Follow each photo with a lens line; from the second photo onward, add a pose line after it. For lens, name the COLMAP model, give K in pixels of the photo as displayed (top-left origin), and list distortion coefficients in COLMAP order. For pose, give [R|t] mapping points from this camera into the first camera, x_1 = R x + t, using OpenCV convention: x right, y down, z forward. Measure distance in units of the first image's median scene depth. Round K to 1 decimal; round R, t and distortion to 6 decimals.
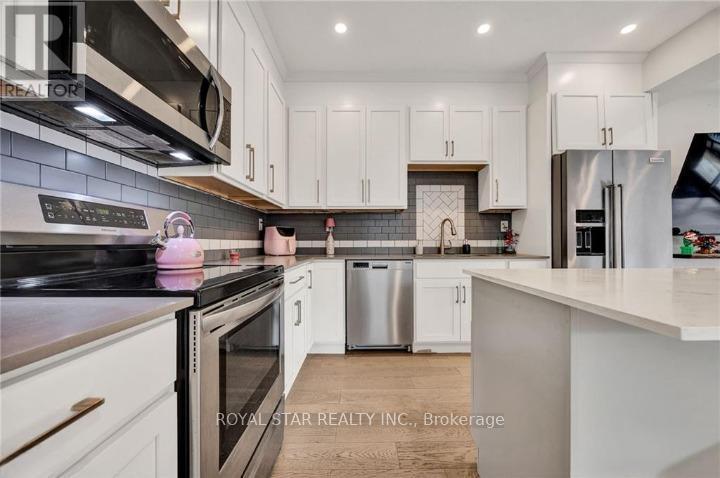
lens RADIAL K [[278.4, 0, 360.5], [0, 278.4, 242.1], [0, 0, 1]] dist [0.001126, -0.000021]
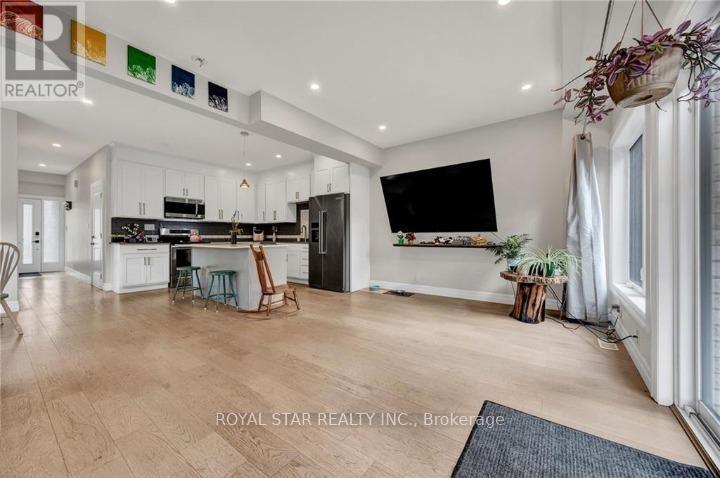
lens RADIAL K [[278.4, 0, 361.1], [0, 278.4, 236.2], [0, 0, 1]] dist [0.001126, -0.000021]
pose [[0.800074, 0.005265, -0.599878, 1.997245], [-0.000788, 0.999970, 0.007725, -0.016917], [0.599900, -0.005708, 0.800054, -0.507712]]
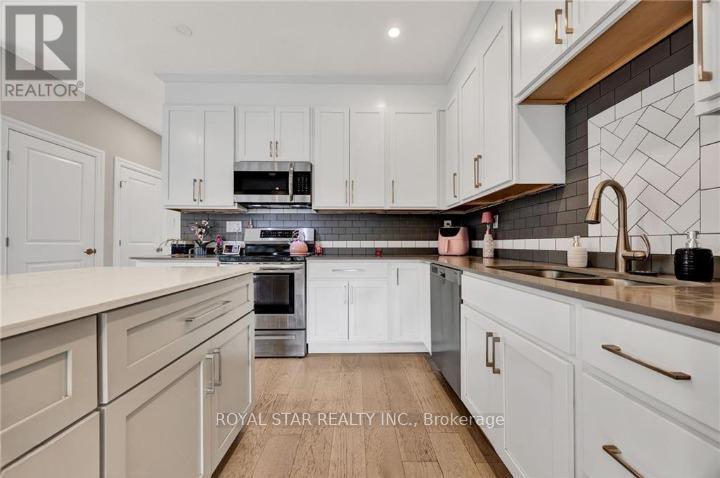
lens RADIAL K [[278.4, 0, 357.6], [0, 278.4, 239.6], [0, 0, 1]] dist [0.001126, -0.000021]
pose [[-0.001097, -0.010856, -0.999940, 0.695075], [0.006464, 0.999920, -0.010863, 0.000162], [0.999979, -0.006476, -0.001027, 0.636588]]
